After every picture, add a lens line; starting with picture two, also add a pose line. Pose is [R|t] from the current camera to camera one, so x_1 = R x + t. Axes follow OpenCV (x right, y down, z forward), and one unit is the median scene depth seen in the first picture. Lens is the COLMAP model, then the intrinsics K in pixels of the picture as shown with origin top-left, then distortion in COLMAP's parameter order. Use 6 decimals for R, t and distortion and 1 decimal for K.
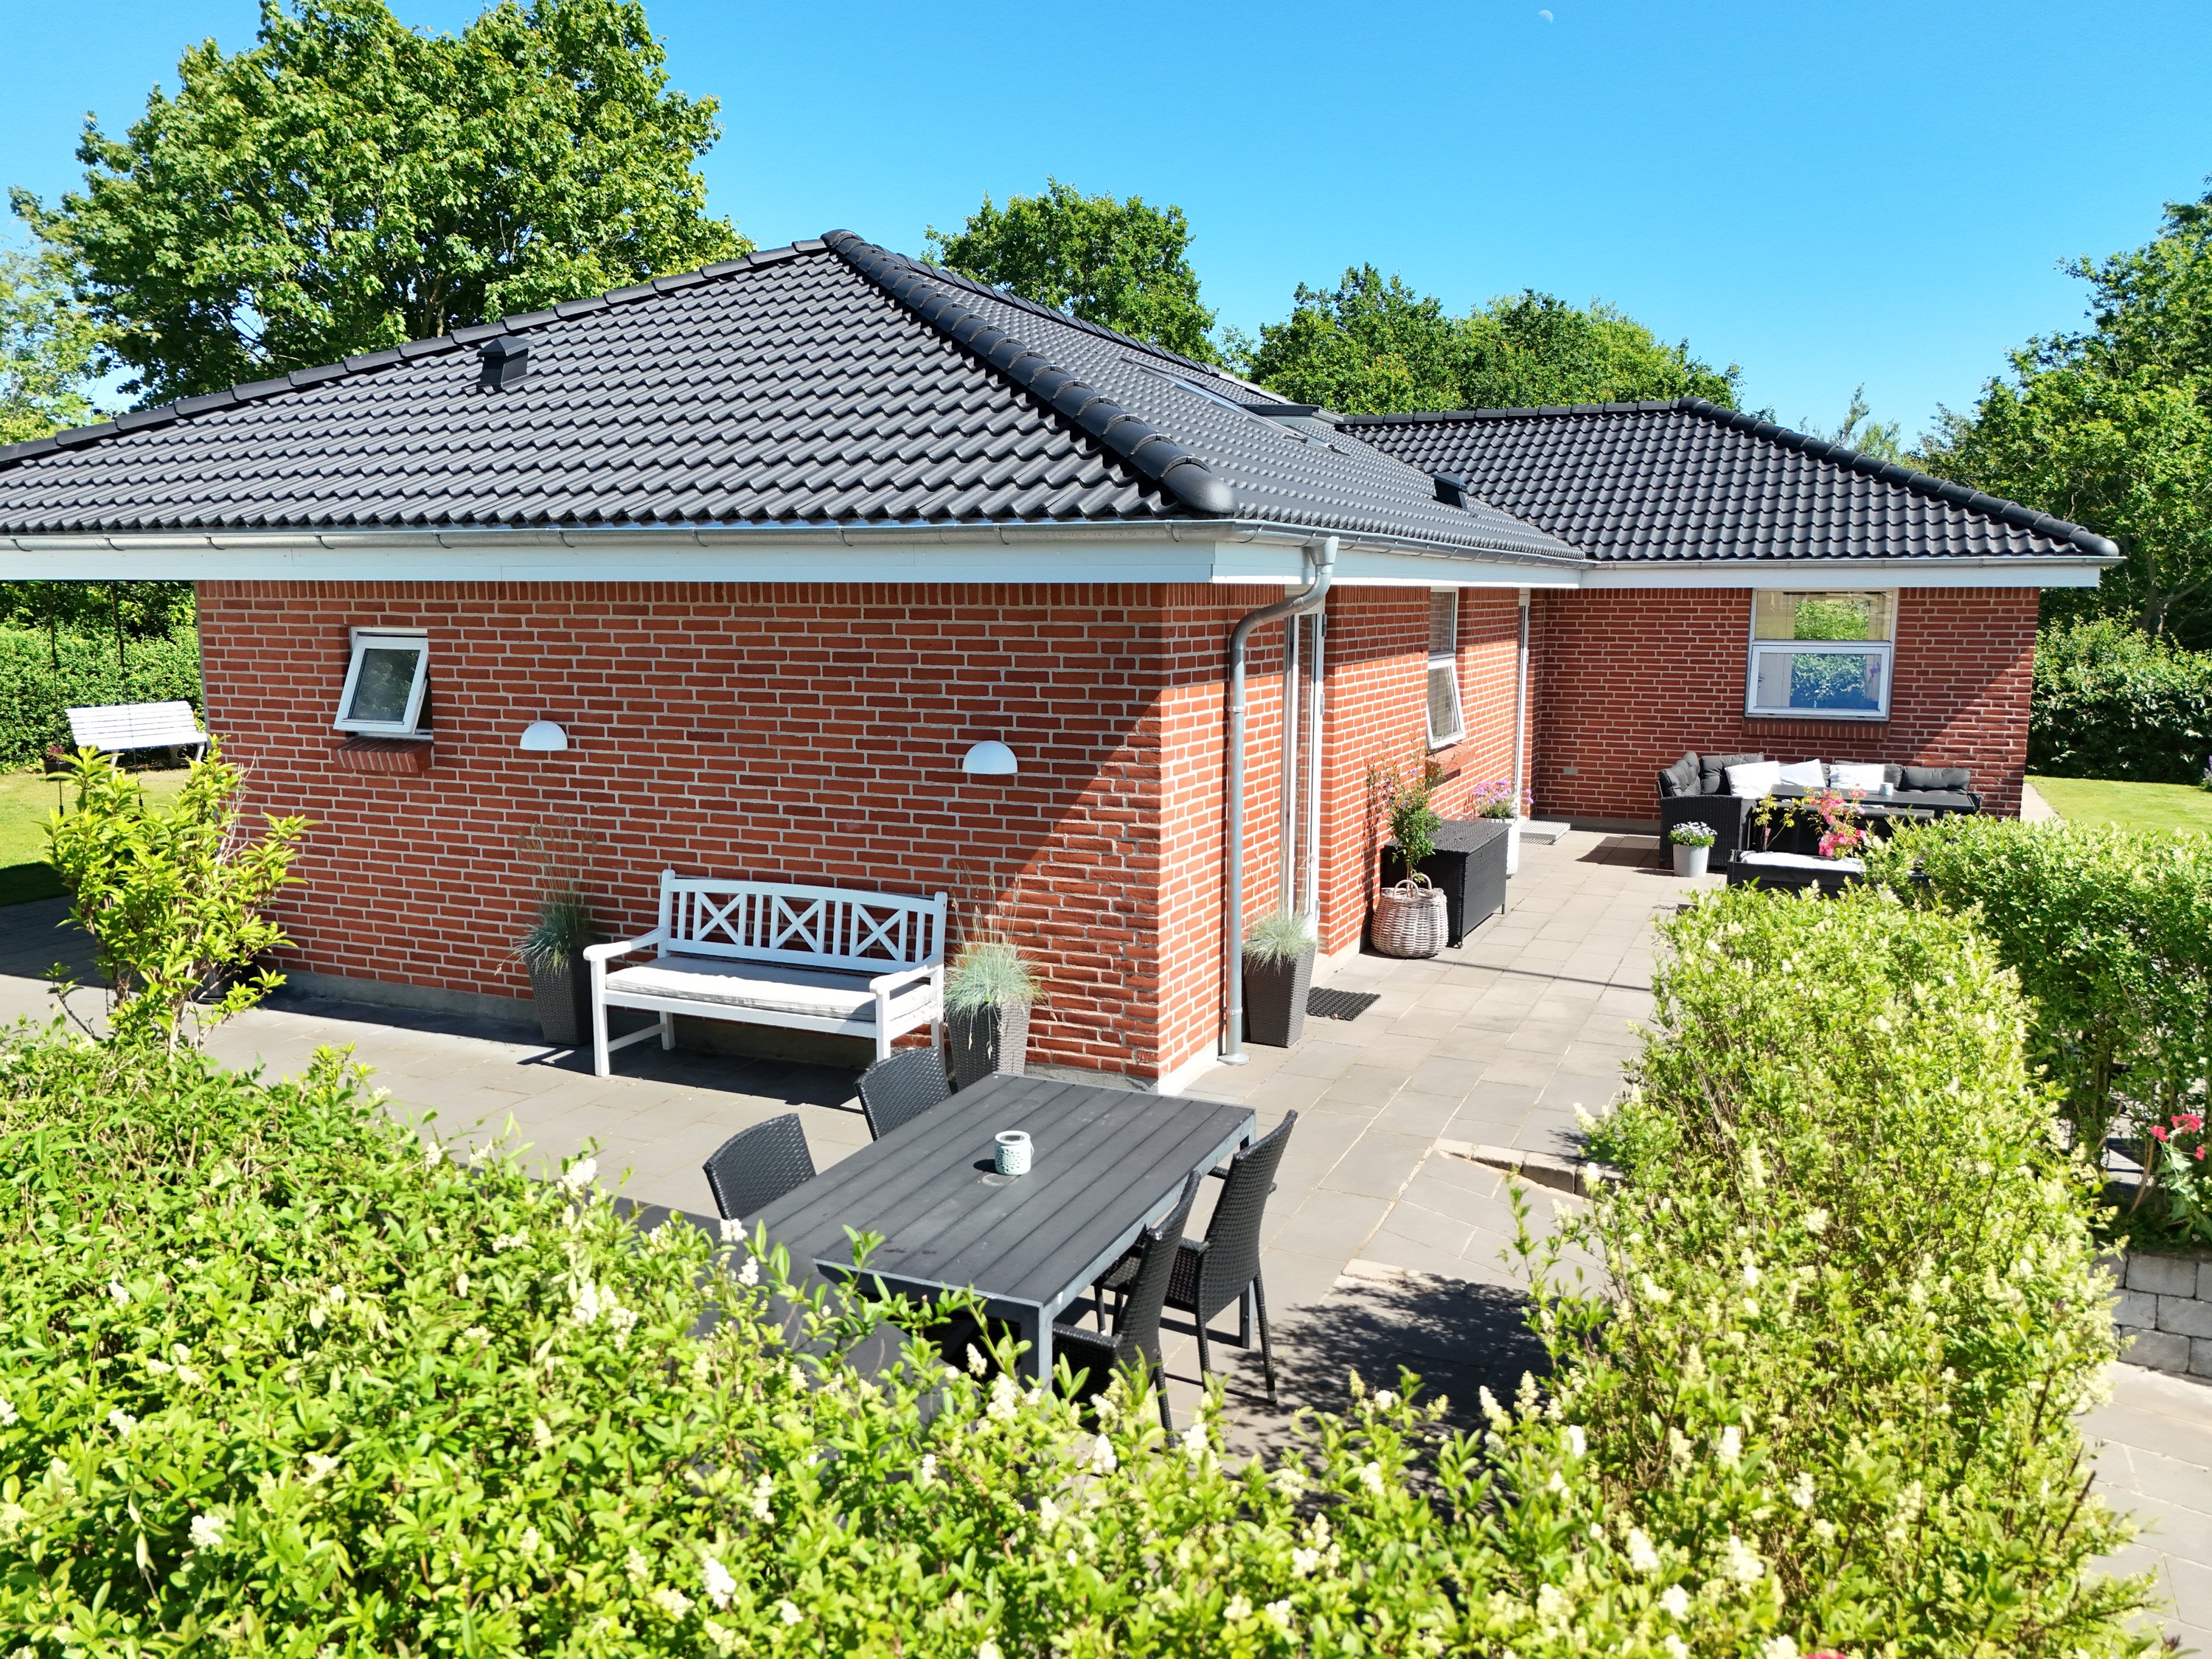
lens RADIAL K [[1595.7, 0, 1103.0], [0, 1595.7, 827.1], [0, 0, 1]] dist [0.052742, -0.037015]
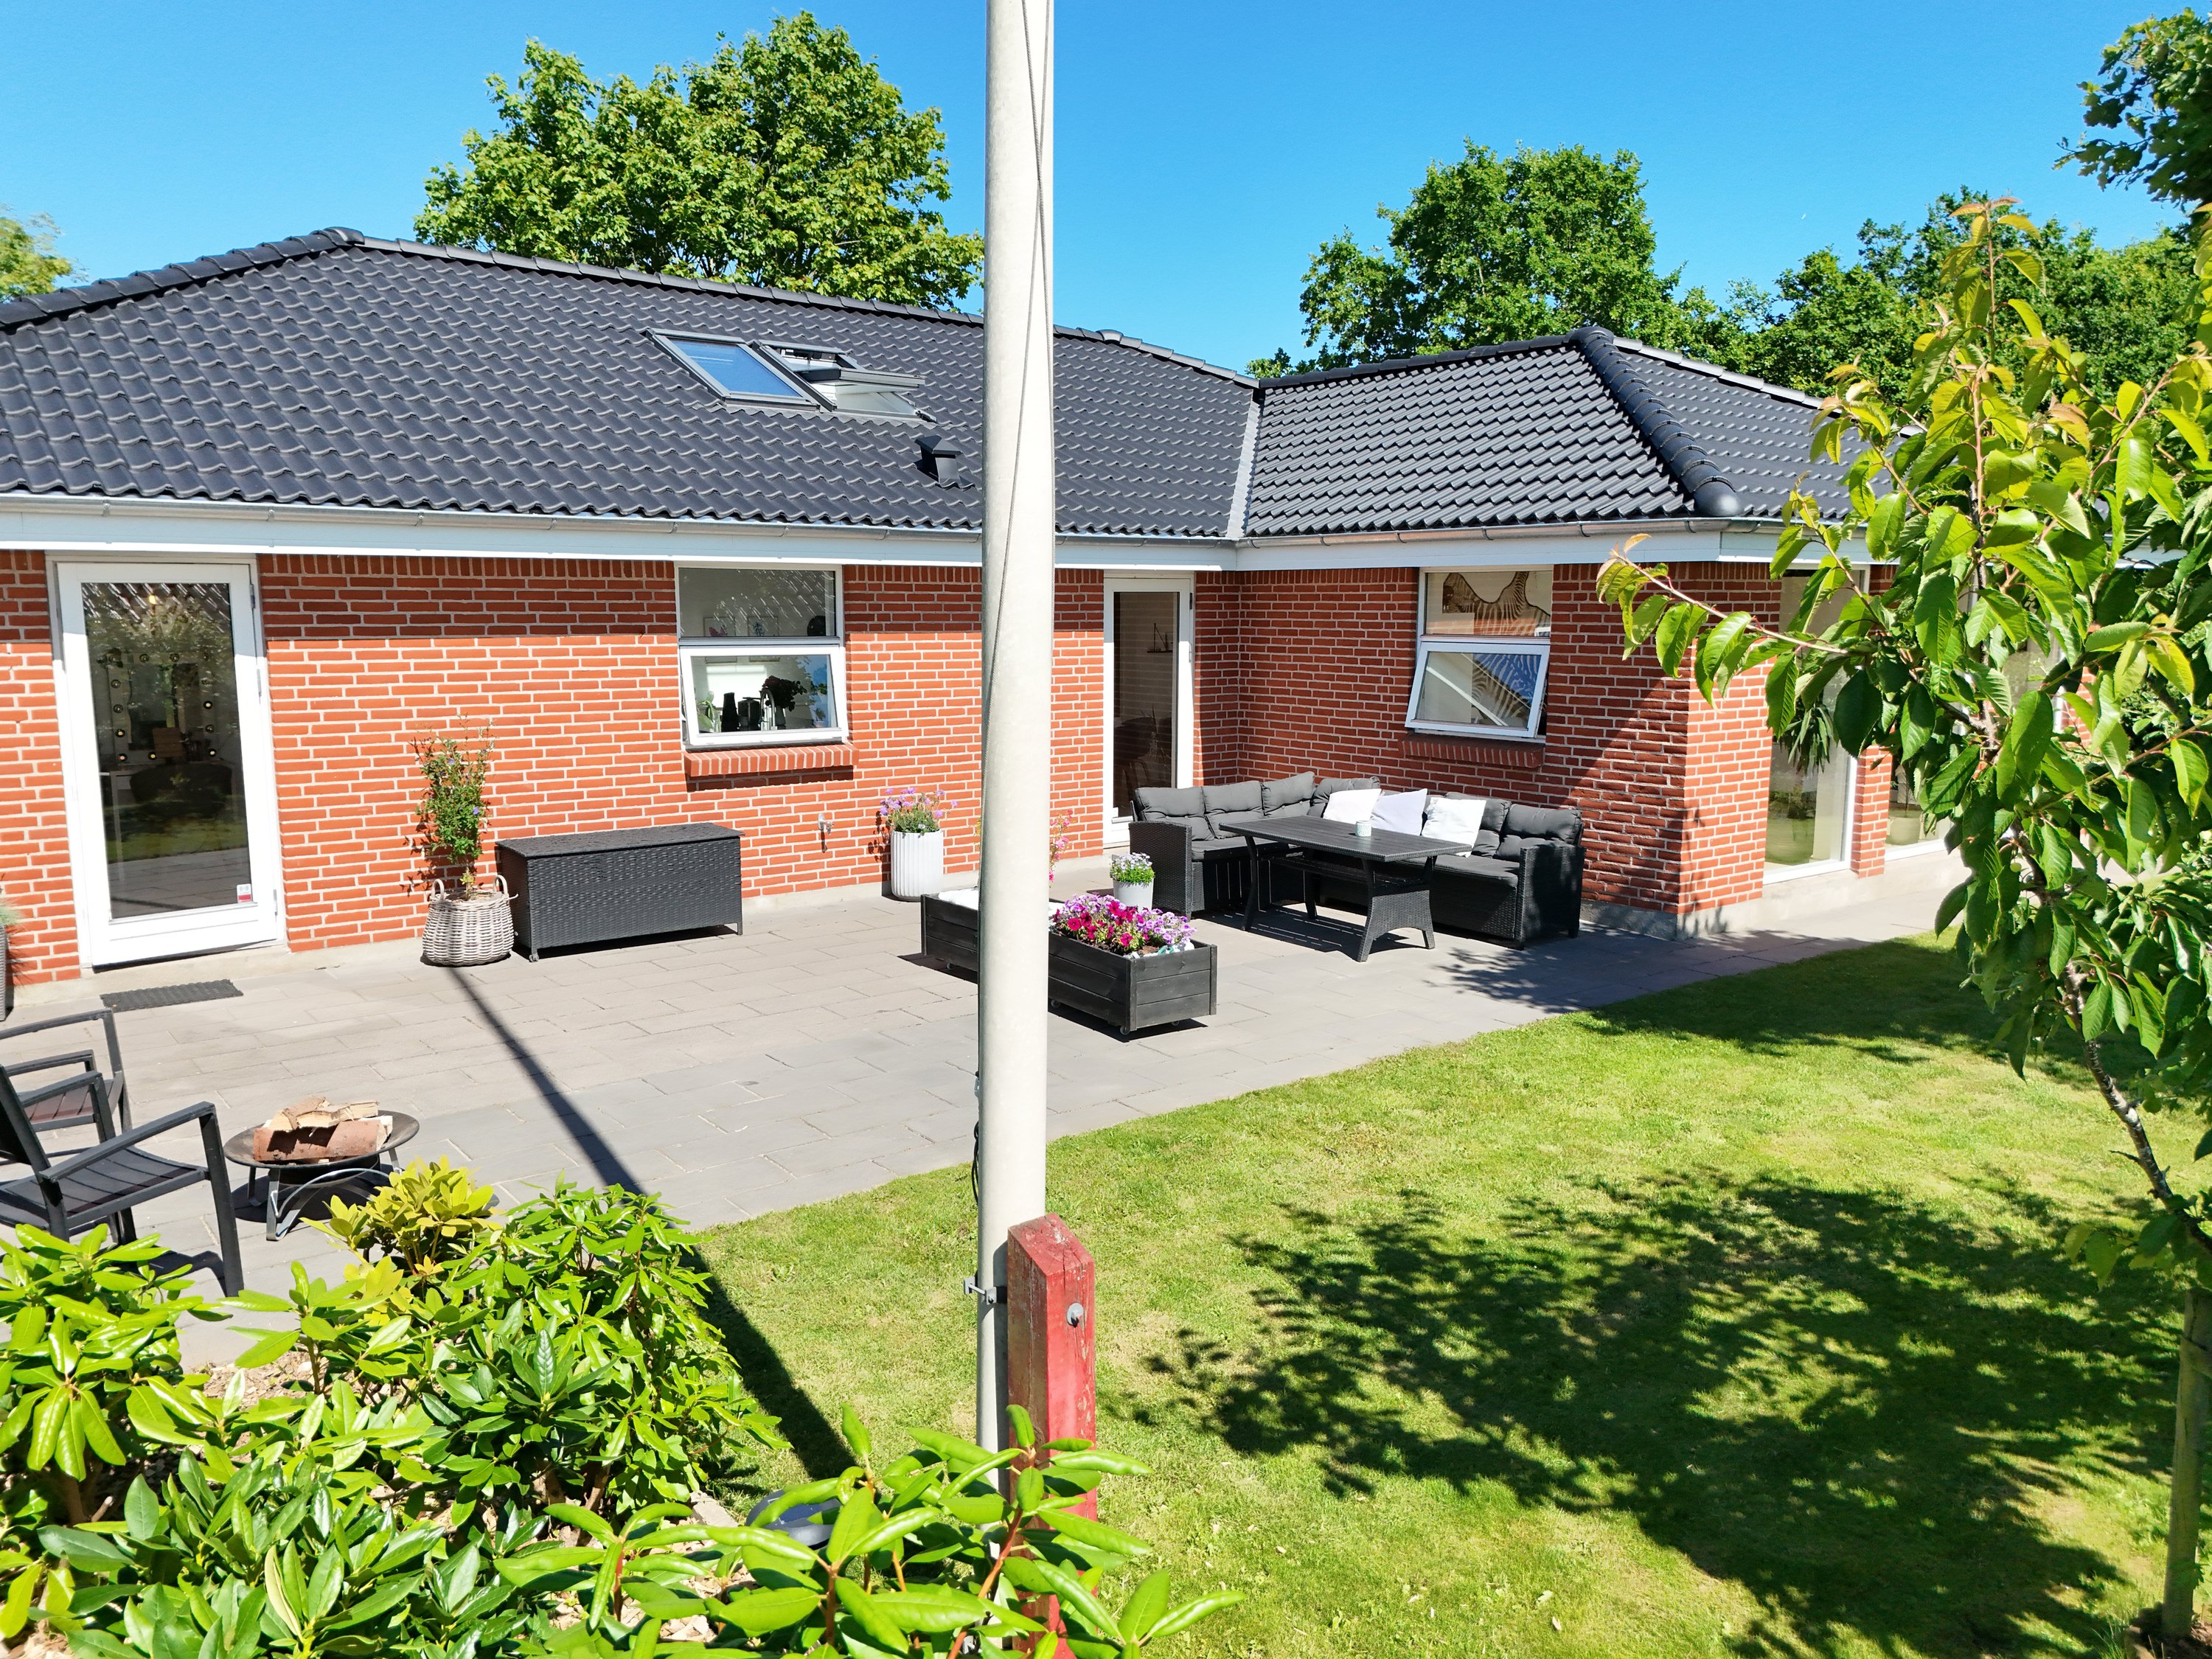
lens RADIAL K [[1595.7, 0, 1111.9], [0, 1595.7, 833.5], [0, 0, 1]] dist [0.052742, -0.037015]
pose [[0.887020, 0.067271, -0.456804, 0.660277], [-0.066191, 0.997638, 0.018386, -0.024890], [0.456962, 0.013928, 0.889377, 0.249400]]
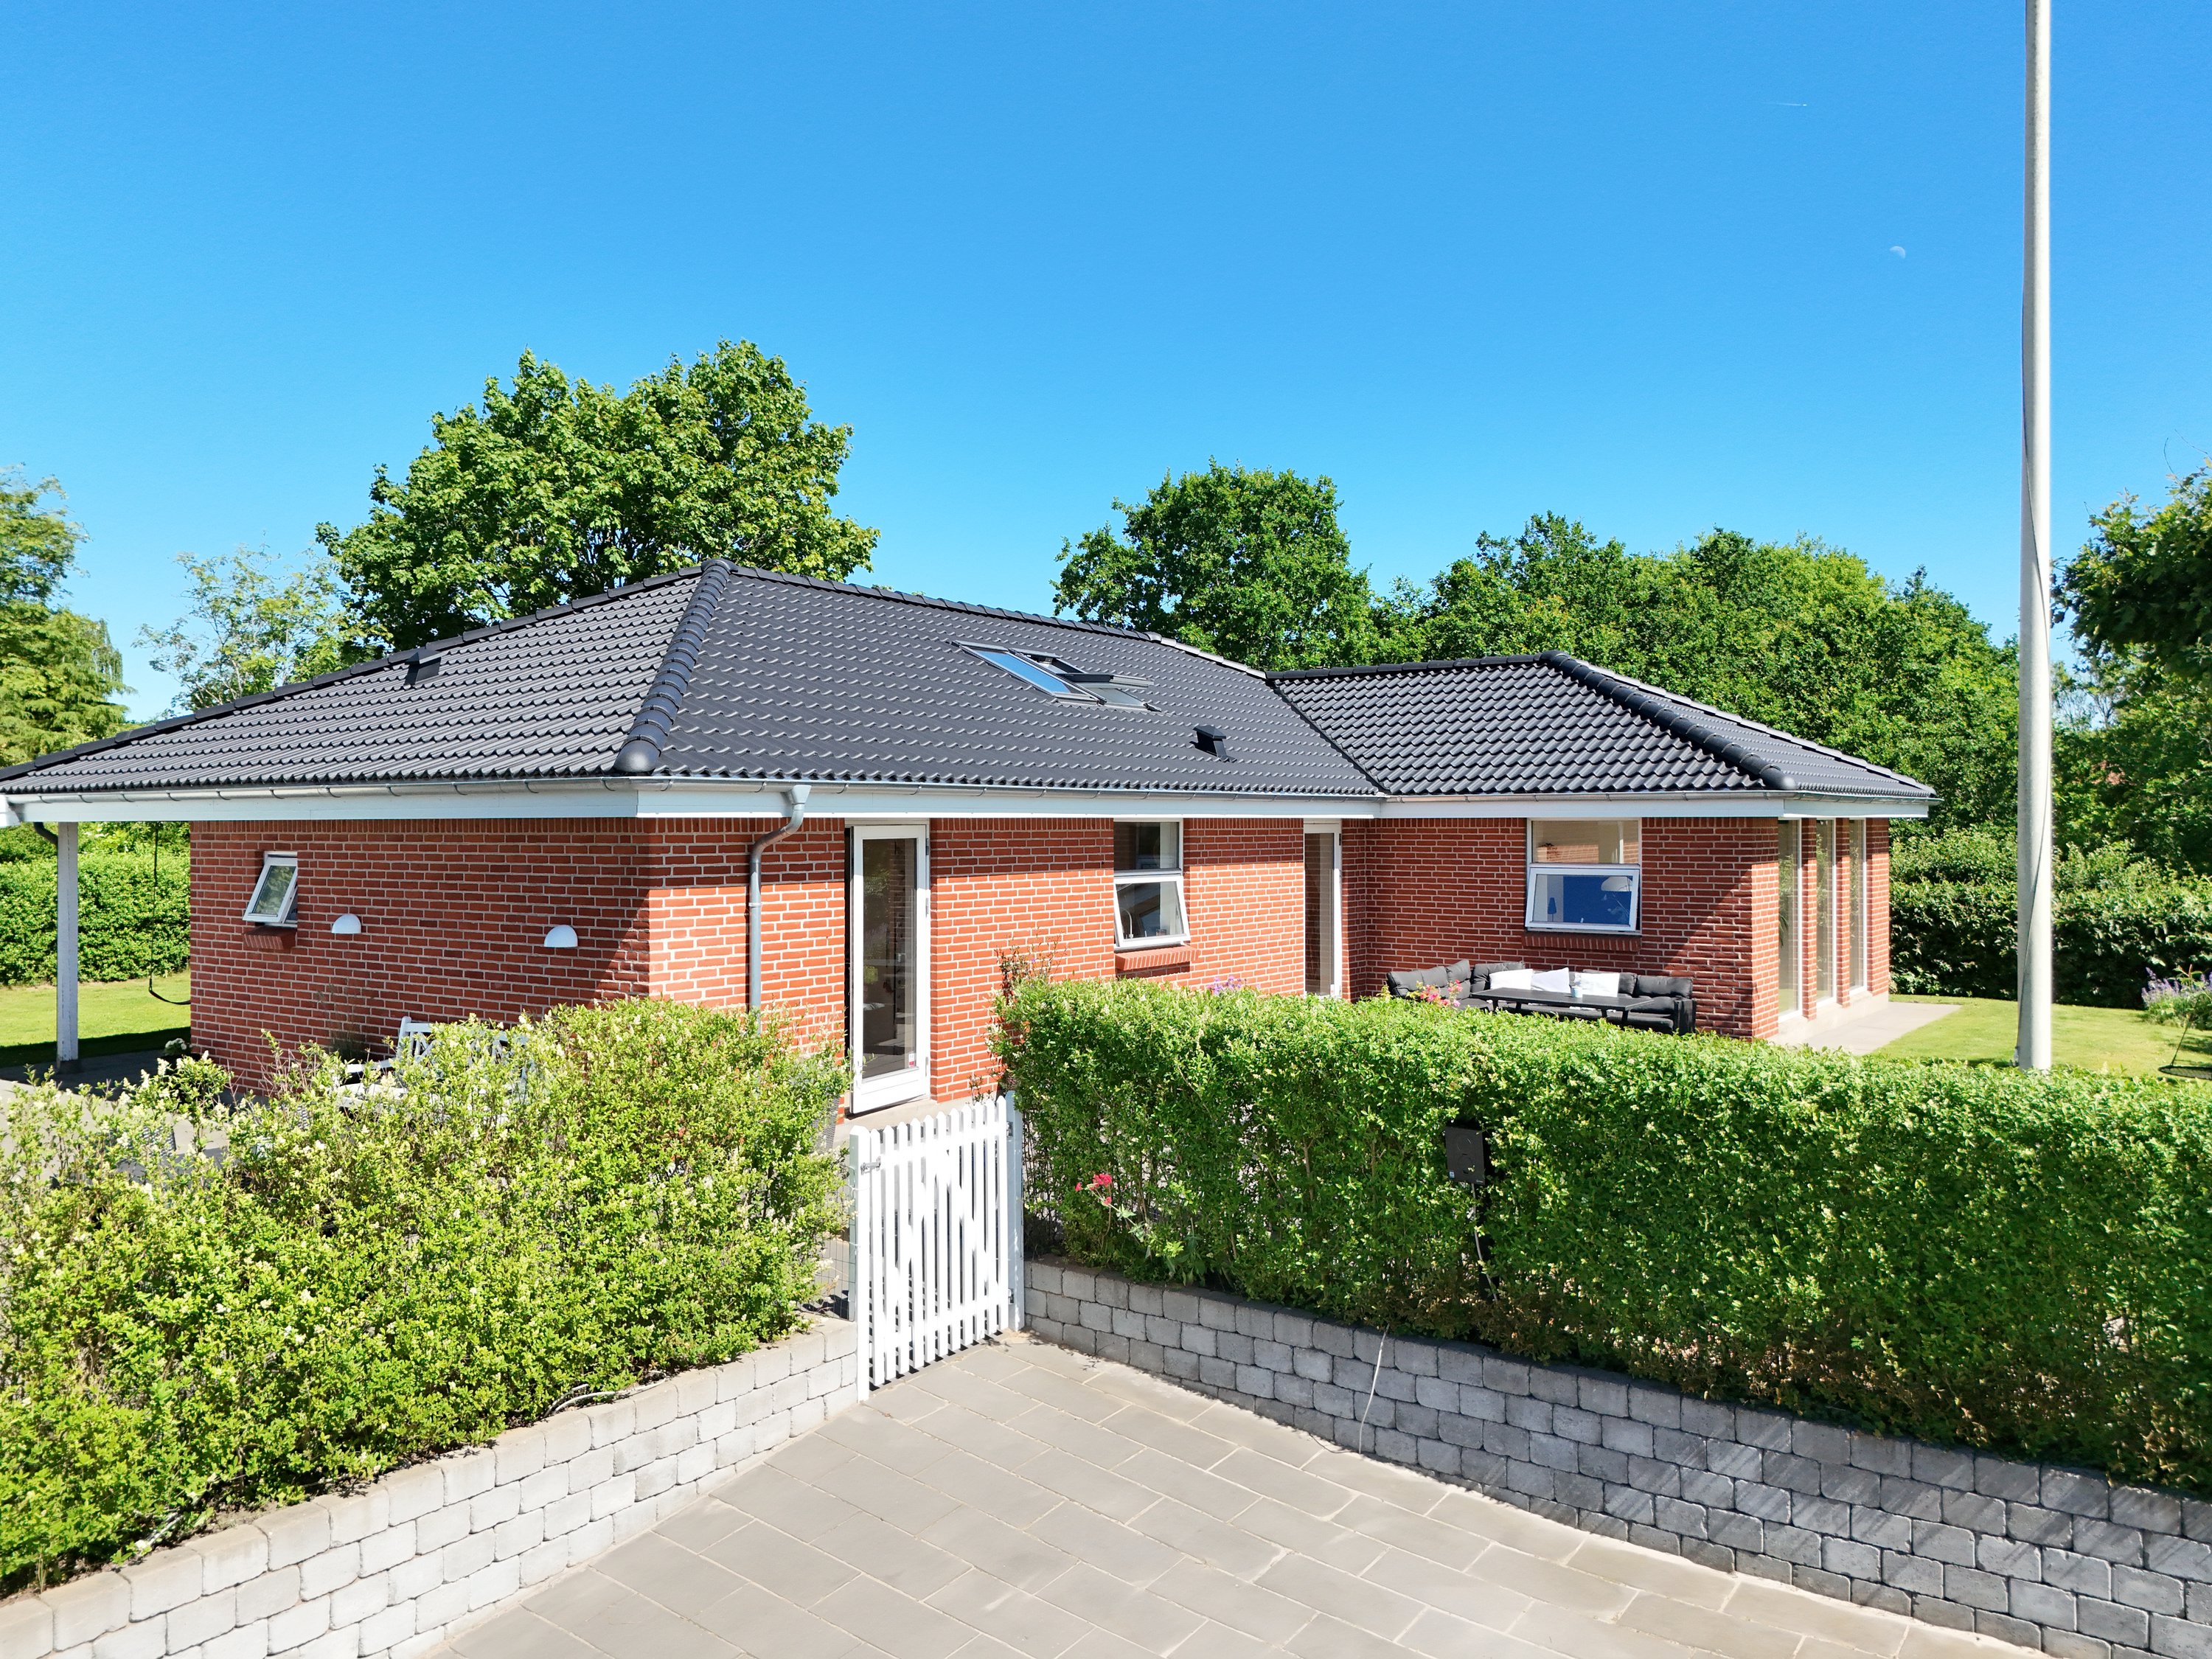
lens RADIAL K [[1595.7, 0, 1109.6], [0, 1595.7, 840.9], [0, 0, 1]] dist [0.052742, -0.037015]
pose [[0.978919, -0.003473, -0.204220, 0.359172], [-0.024075, 0.990923, -0.132254, 0.025795], [0.202825, 0.134383, 0.969950, -0.164204]]
